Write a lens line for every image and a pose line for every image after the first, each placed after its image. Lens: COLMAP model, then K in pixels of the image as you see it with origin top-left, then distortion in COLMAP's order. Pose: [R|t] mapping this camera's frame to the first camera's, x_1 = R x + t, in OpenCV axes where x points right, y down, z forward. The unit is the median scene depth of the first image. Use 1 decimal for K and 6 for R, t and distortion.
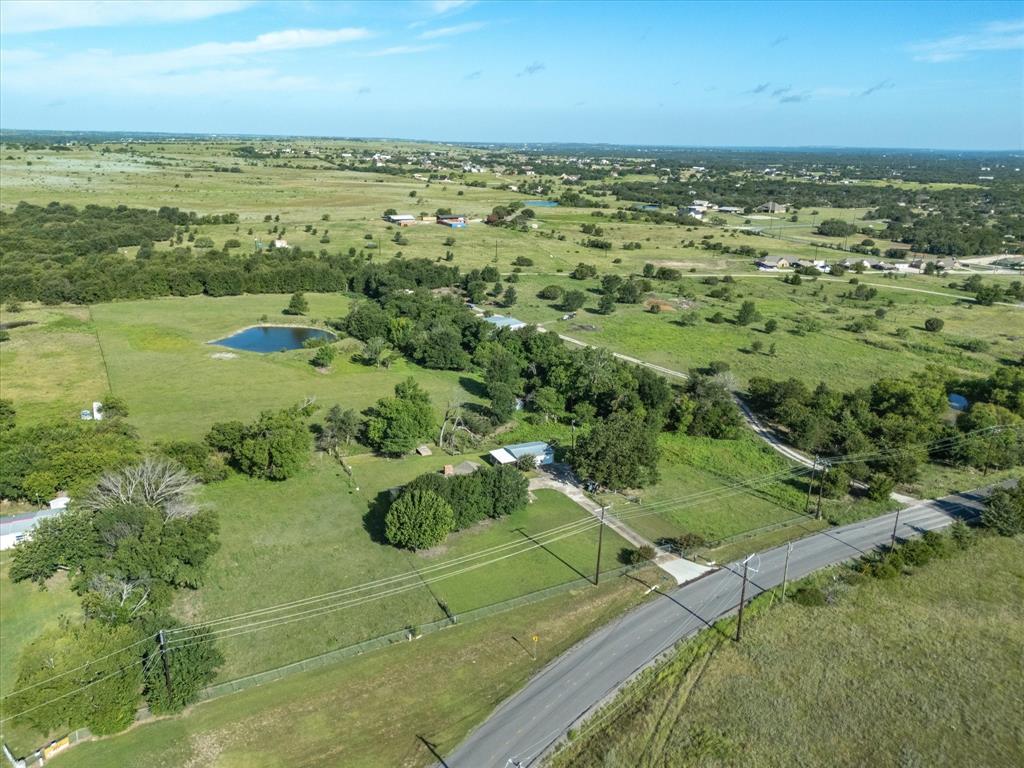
lens RADIAL K [[739.6, 0, 504.5], [0, 739.6, 380.6], [0, 0, 1]] dist [0.075630, -0.093933]
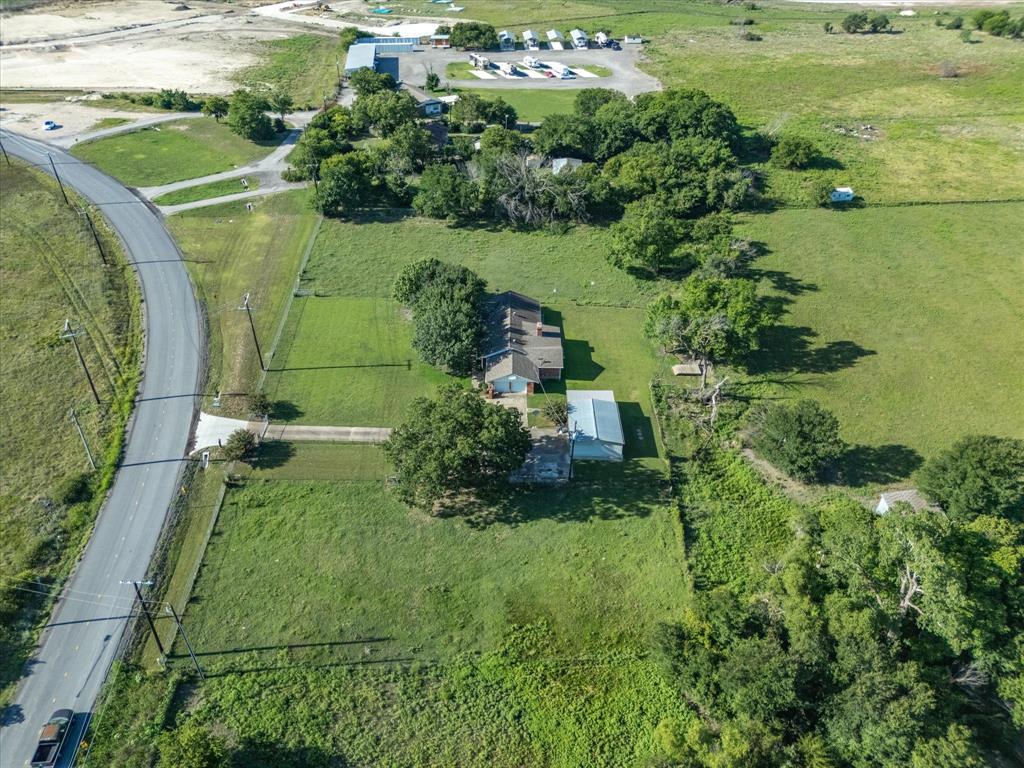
lens RADIAL K [[751.0, 0, 512.0], [0, 751.0, 384.0], [0, 0, 1]] dist [0.053137, -0.055607]
pose [[-0.427726, 0.506836, -0.748443, 0.210461], [-0.285443, 0.709903, 0.643864, -0.128117], [0.857655, 0.489035, -0.158971, 0.410817]]
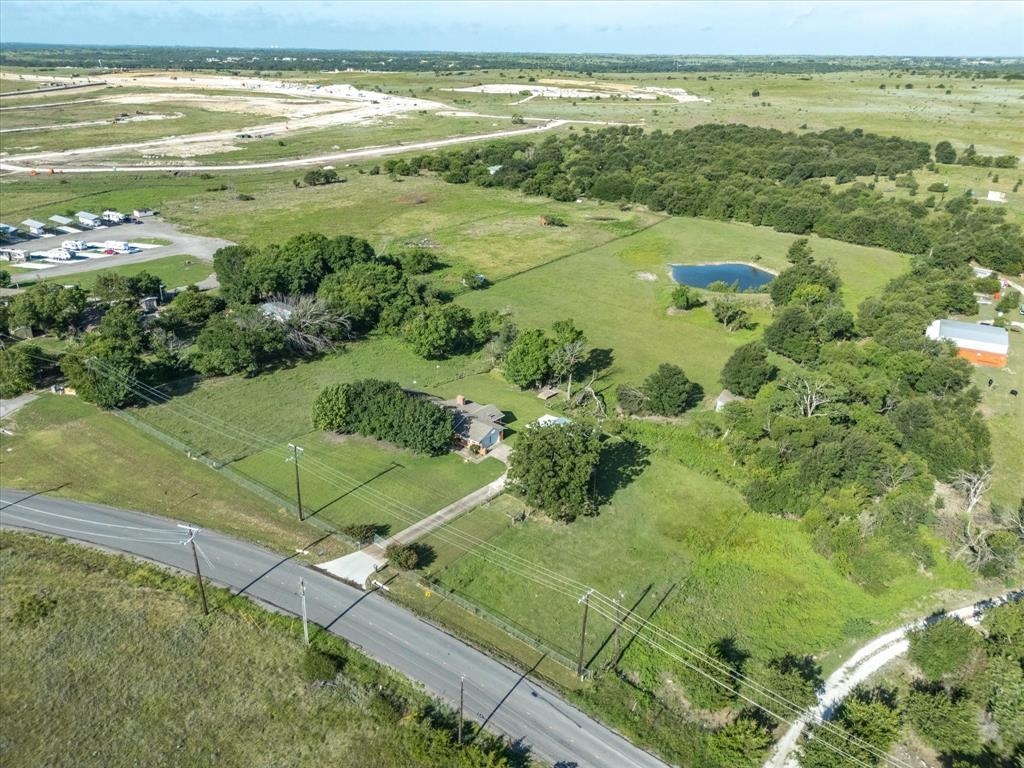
lens RADIAL K [[751.0, 0, 512.0], [0, 751.0, 384.0], [0, 0, 1]] dist [0.053137, -0.055607]
pose [[0.409755, 0.353646, -0.840854, 0.284696], [-0.283679, 0.925486, 0.251002, -0.061486], [0.866964, 0.135683, 0.479544, 0.209830]]
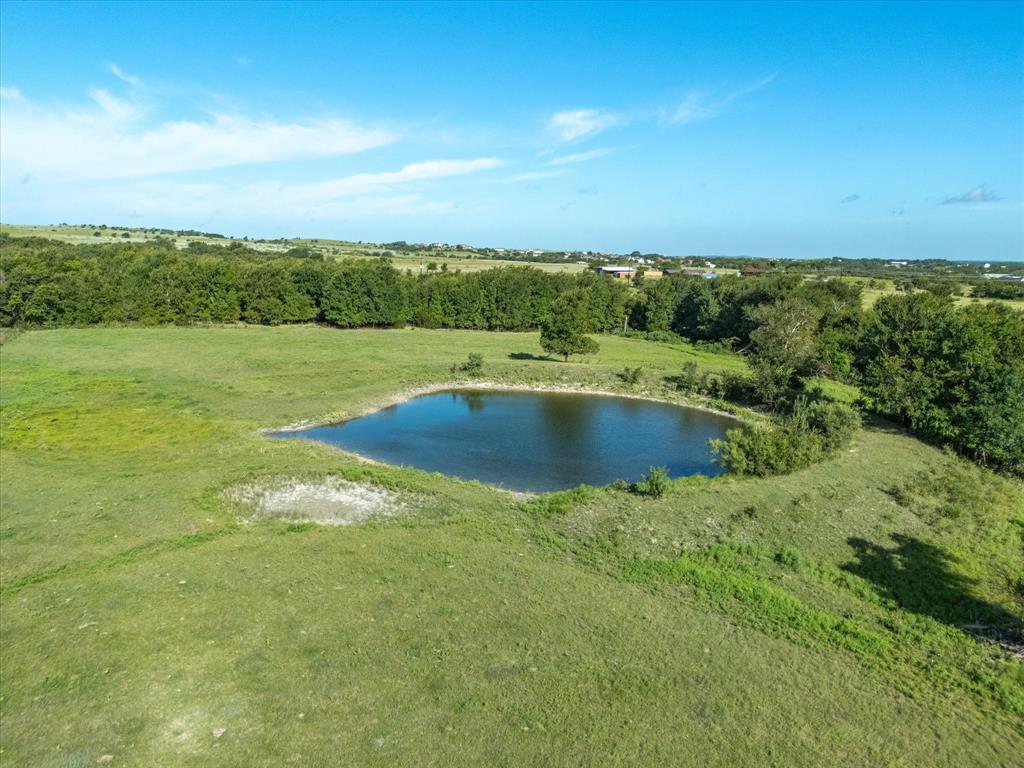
lens RADIAL K [[738.8, 0, 525.0], [0, 738.8, 354.7], [0, 0, 1]] dist [0.112877, -0.154066]
pose [[0.989305, 0.023290, -0.143993, -0.178499], [-0.048824, 0.983100, -0.176436, -0.022758], [0.137450, 0.181580, 0.973723, 0.485451]]
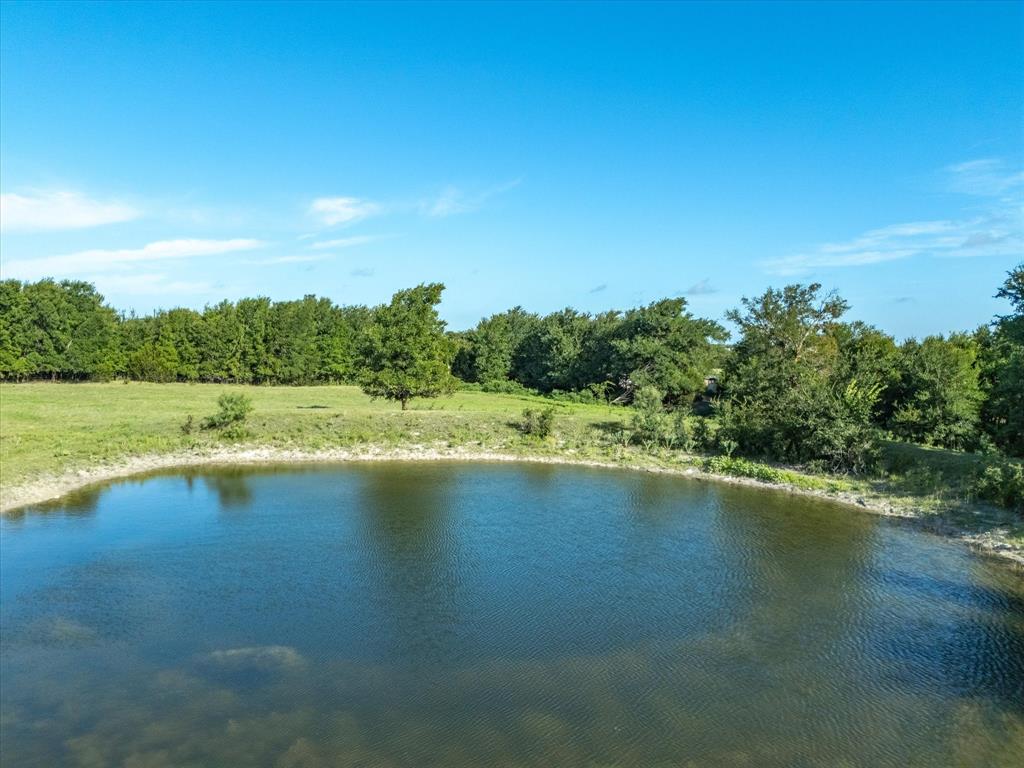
lens RADIAL K [[729.7, 0, 516.3], [0, 729.7, 361.3], [0, 0, 1]] dist [0.073024, -0.076128]
pose [[0.987548, 0.001505, 0.157312, -0.200574], [0.042734, 0.959788, -0.277453, -0.033314], [-0.151404, 0.280721, 0.947773, 0.585782]]
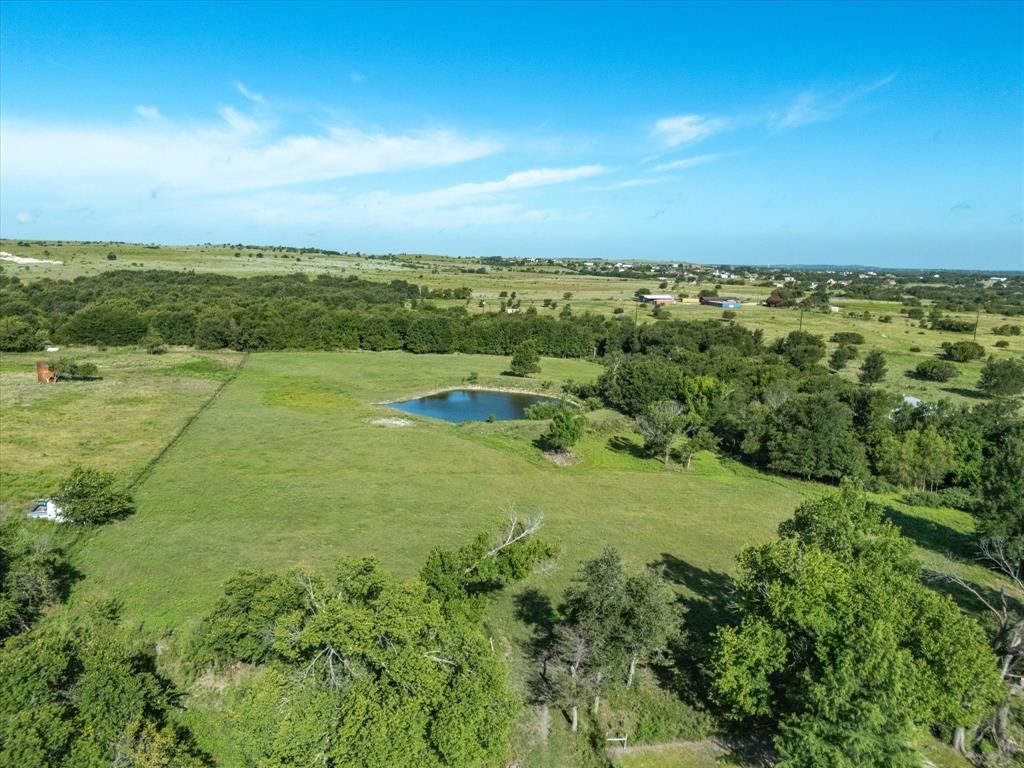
lens RADIAL K [[737.4, 0, 524.3], [0, 737.4, 384.0], [0, 0, 1]] dist [0.085247, -0.091348]
pose [[0.960622, 0.050881, -0.273161, -0.074048], [-0.091808, 0.985999, -0.139202, 0.004433], [0.262254, 0.158799, 0.951843, 0.286076]]
